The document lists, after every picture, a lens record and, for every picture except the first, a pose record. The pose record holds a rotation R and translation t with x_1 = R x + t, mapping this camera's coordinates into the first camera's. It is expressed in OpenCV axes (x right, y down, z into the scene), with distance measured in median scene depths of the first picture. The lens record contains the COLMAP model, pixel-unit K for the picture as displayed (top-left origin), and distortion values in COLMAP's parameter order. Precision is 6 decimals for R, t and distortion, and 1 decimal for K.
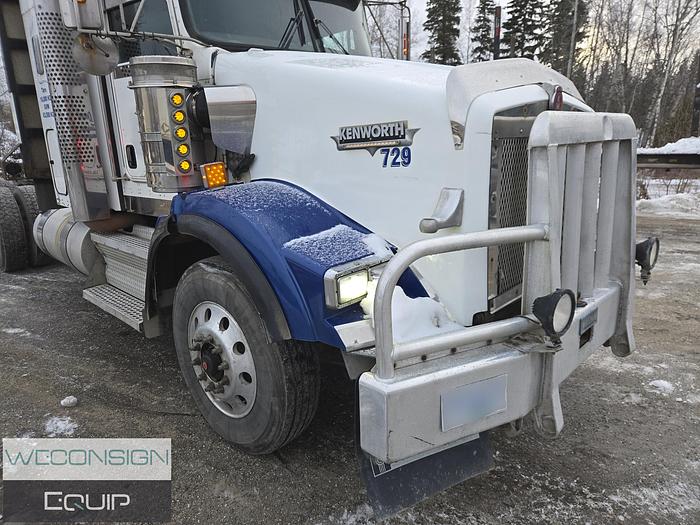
lens RADIAL K [[468.4, 0, 349.3], [0, 468.4, 258.9], [0, 0, 1]] dist [0.068395, -0.055419]
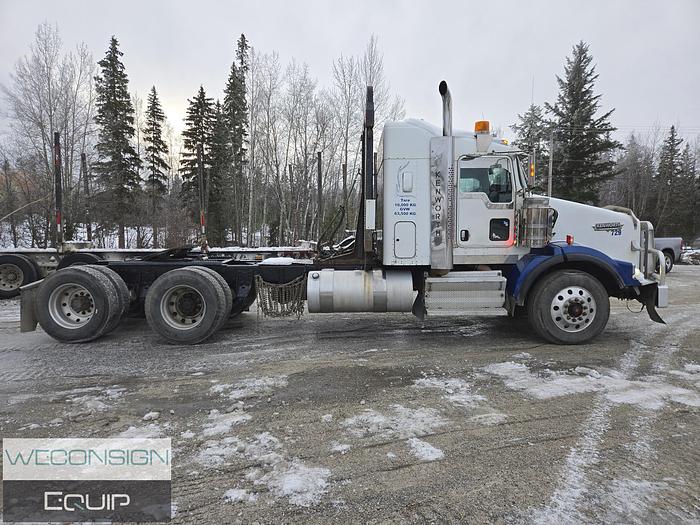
lens RADIAL K [[468.4, 0, 351.8], [0, 468.4, 250.2], [0, 0, 1]] dist [0.068395, -0.055419]
pose [[0.721647, -0.021047, 0.691941, -2.775919], [0.163061, 0.976581, -0.140356, 0.059878], [-0.672782, 0.214117, 0.708179, -0.096979]]
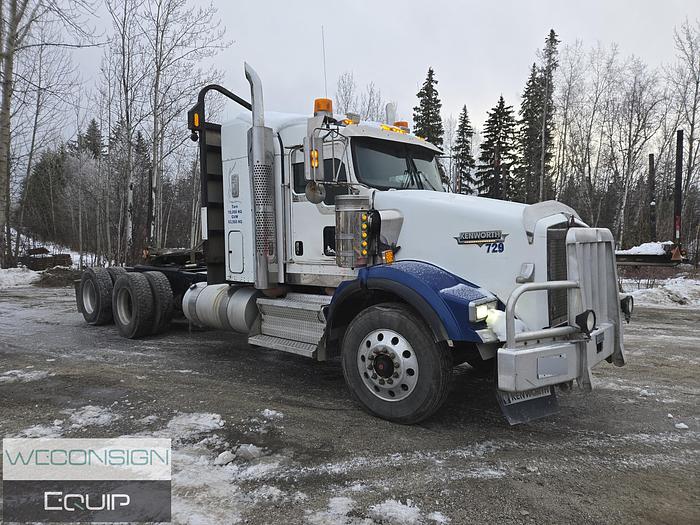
lens RADIAL K [[468.4, 0, 354.8], [0, 468.4, 255.2], [0, 0, 1]] dist [0.068395, -0.055419]
pose [[0.999006, 0.012368, 0.042823, -0.433137], [-0.002908, 0.976770, -0.214269, 0.179772], [-0.044478, 0.213931, 0.975836, -0.672903]]
